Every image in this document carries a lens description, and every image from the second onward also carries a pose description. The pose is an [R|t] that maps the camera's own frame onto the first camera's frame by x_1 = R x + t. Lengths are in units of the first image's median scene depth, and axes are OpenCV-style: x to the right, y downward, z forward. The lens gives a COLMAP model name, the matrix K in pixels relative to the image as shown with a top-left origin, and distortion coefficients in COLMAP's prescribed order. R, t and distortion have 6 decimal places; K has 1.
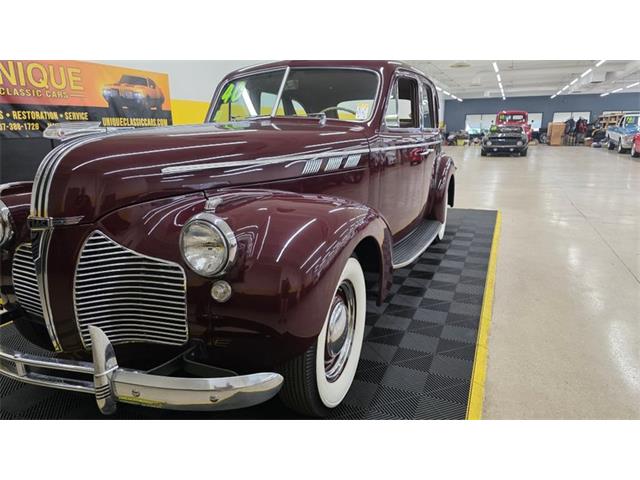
lens RADIAL K [[438.2, 0, 319.7], [0, 438.2, 241.7], [0, 0, 1]] dist [0.029999, -0.033014]
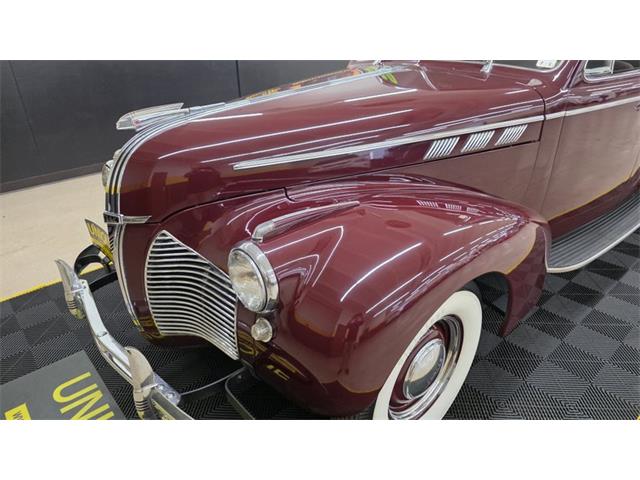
lens RADIAL K [[438.2, 0, 318.0], [0, 438.2, 239.3], [0, 0, 1]] dist [0.029999, -0.033014]
pose [[0.899514, 0.188028, -0.394360, 0.167858], [-0.093551, 0.964609, 0.246533, -0.261274], [0.426758, -0.184867, 0.885269, 0.279076]]
